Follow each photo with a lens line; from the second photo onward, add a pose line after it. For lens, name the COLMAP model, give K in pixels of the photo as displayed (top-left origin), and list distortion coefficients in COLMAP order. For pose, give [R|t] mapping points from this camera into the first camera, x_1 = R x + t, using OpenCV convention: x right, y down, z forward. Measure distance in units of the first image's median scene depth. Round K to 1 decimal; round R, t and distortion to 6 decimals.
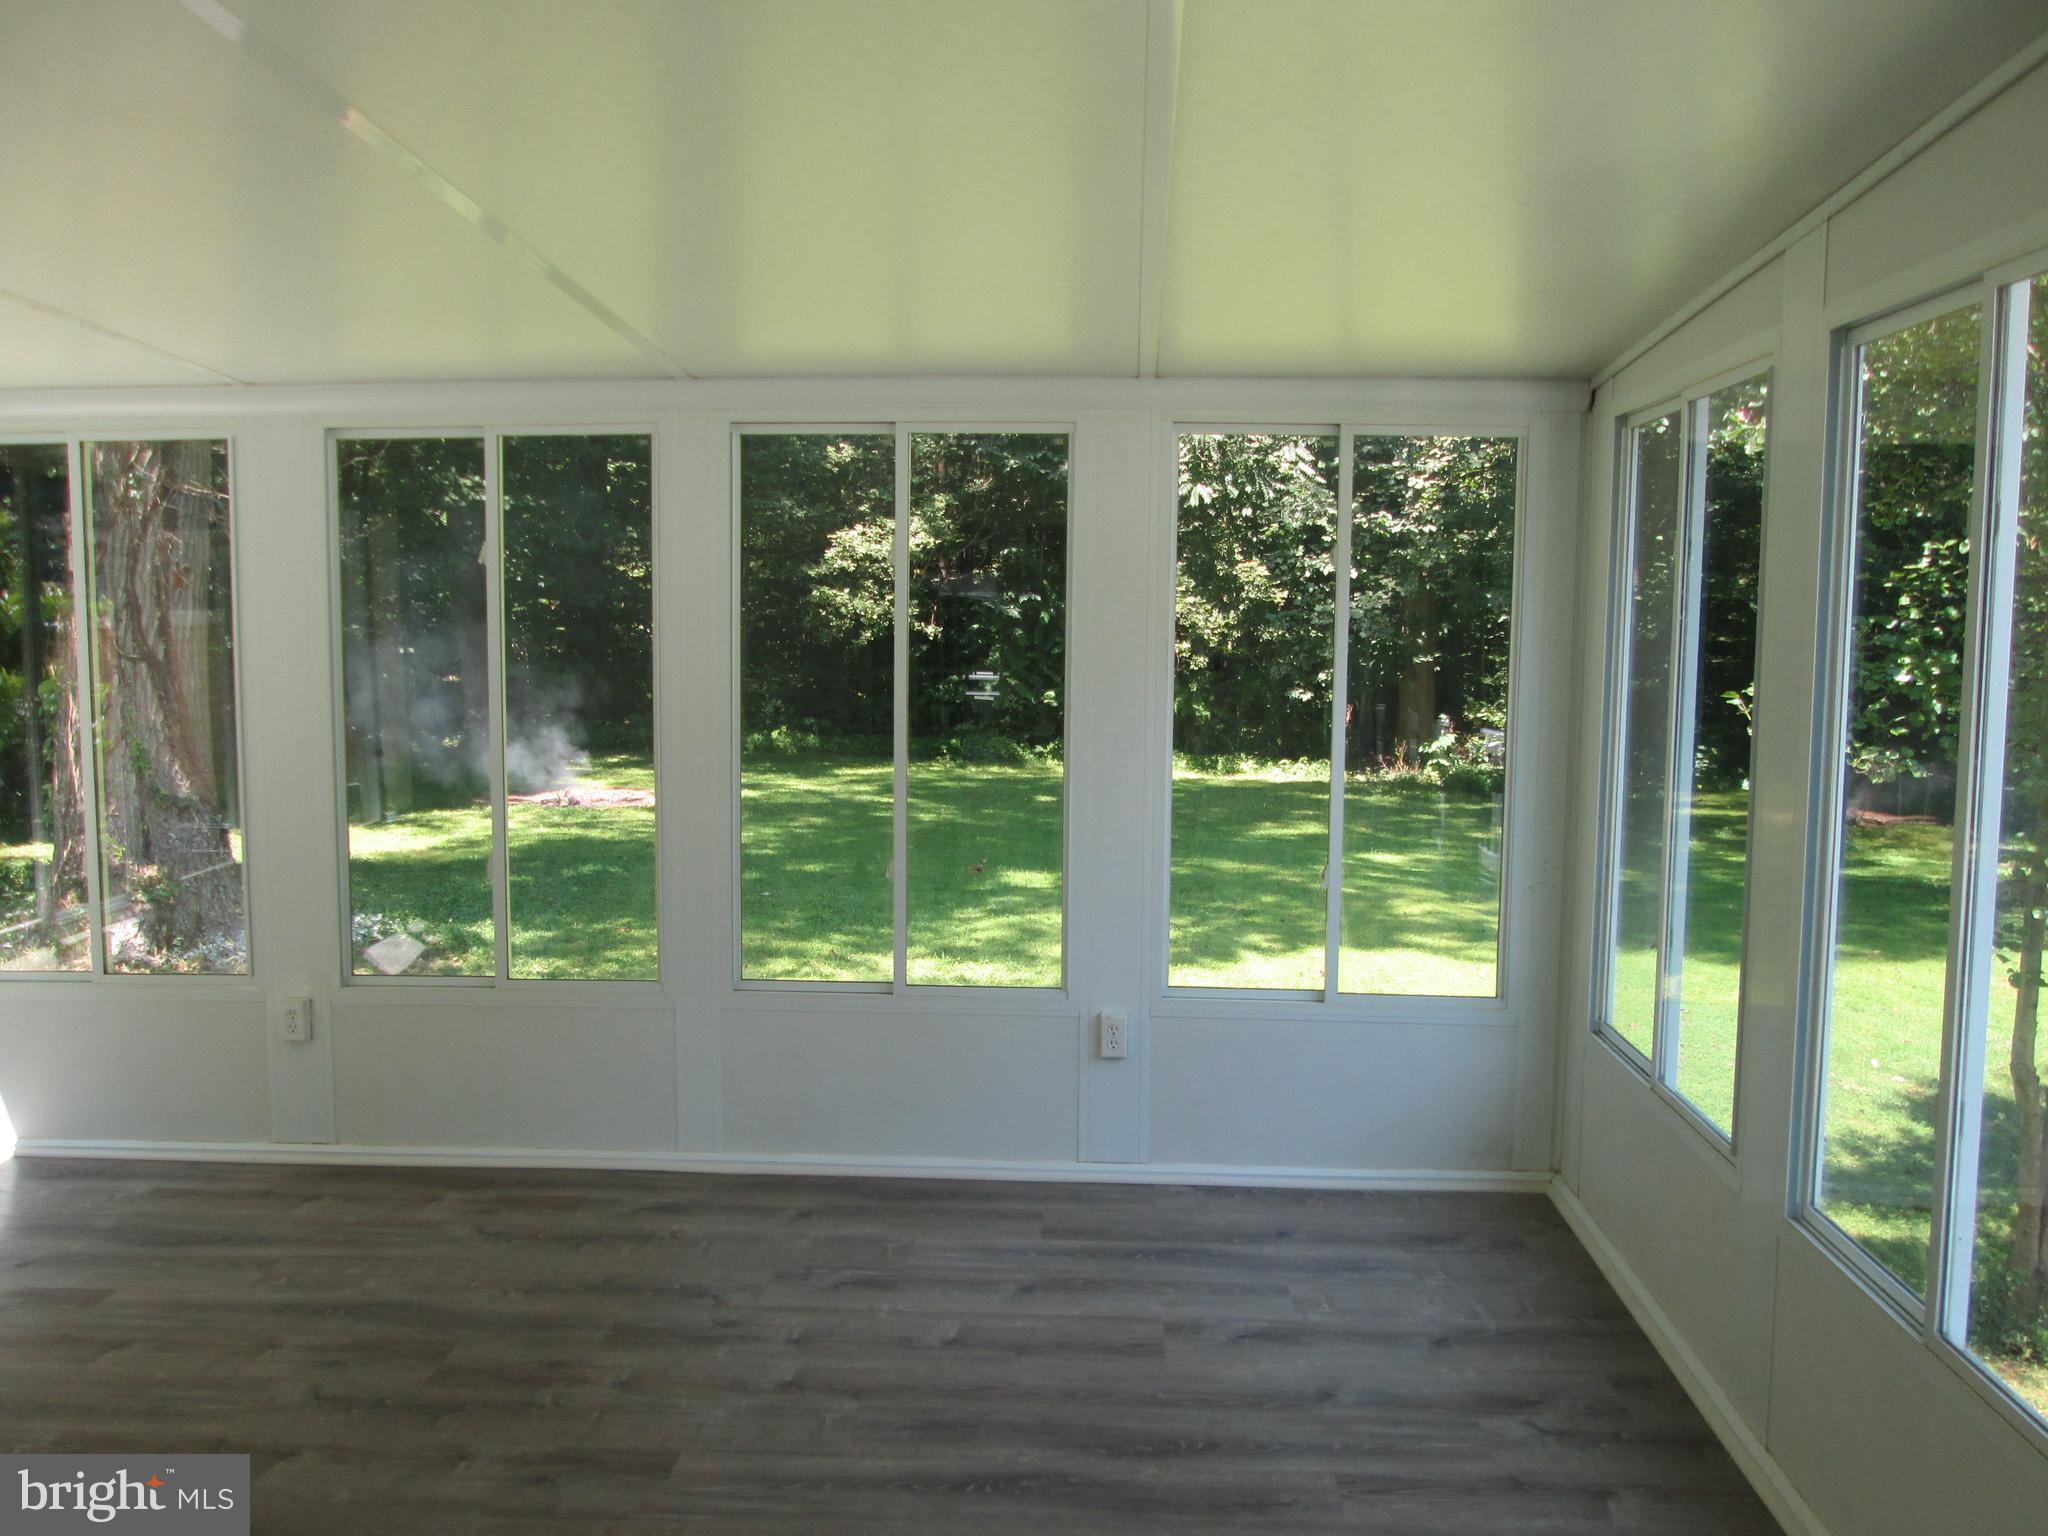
lens RADIAL K [[1698.8, 0, 1017.6], [0, 1698.8, 759.5], [0, 0, 1]] dist [-0.033932, 0.011401]
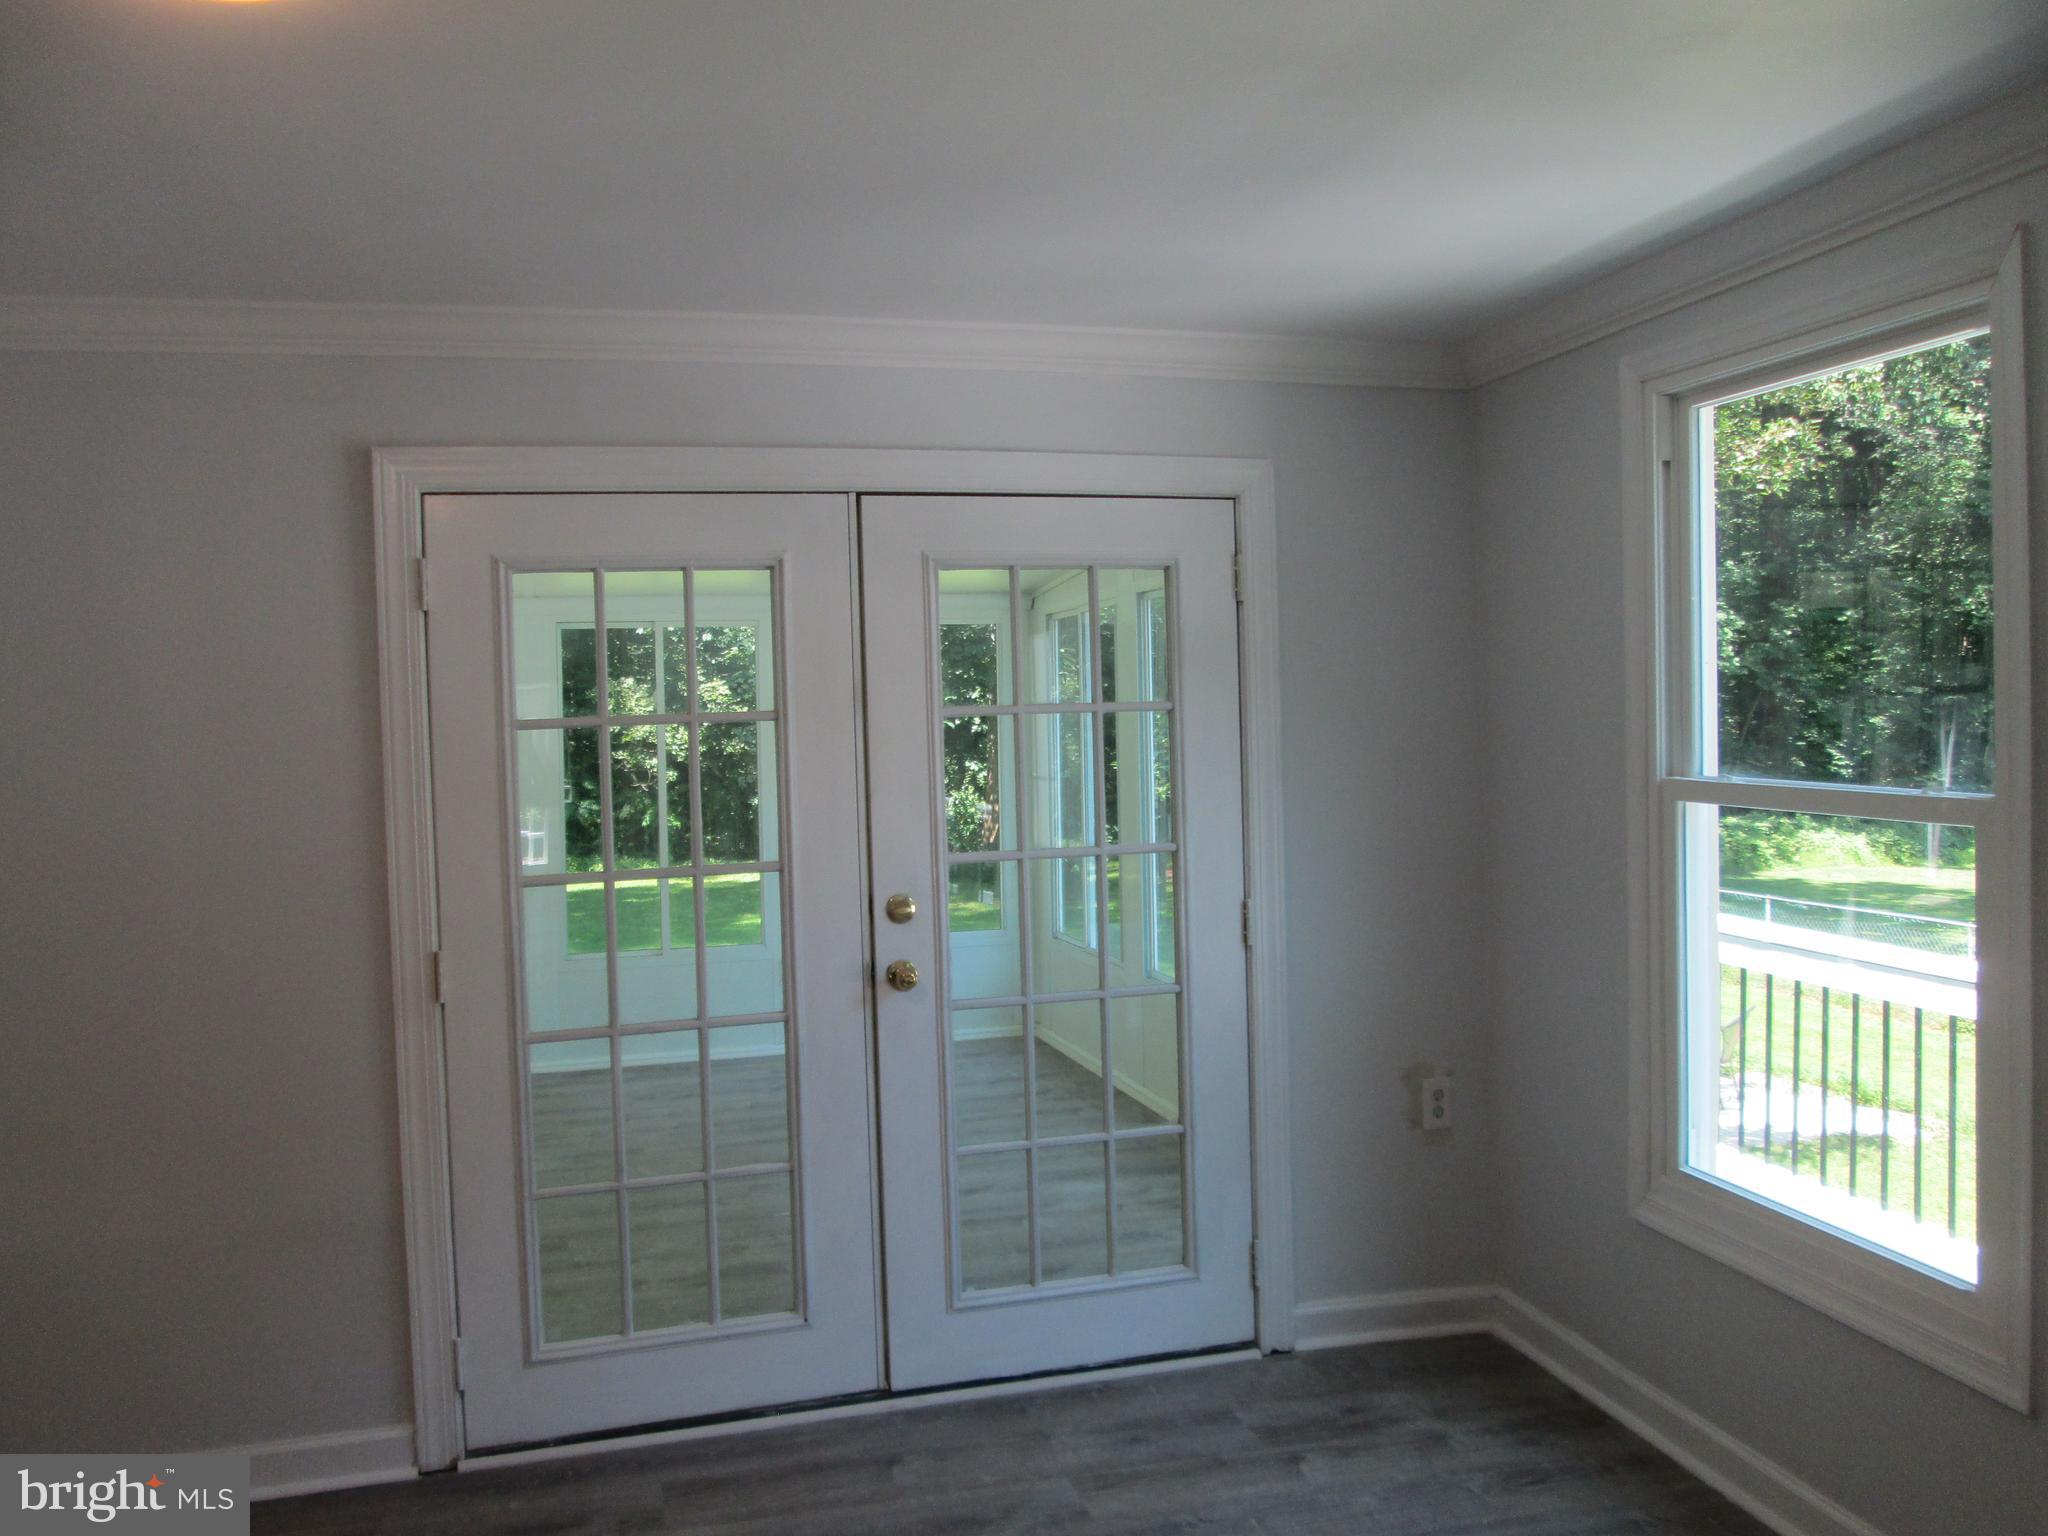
lens RADIAL K [[1698.8, 0, 1017.6], [0, 1698.8, 759.5], [0, 0, 1]] dist [-0.033932, 0.011401]
pose [[0.943832, -0.048267, 0.326881, -0.037439], [0.070452, 0.995921, -0.056365, 0.009115], [-0.322827, 0.076228, 0.943383, -0.095689]]
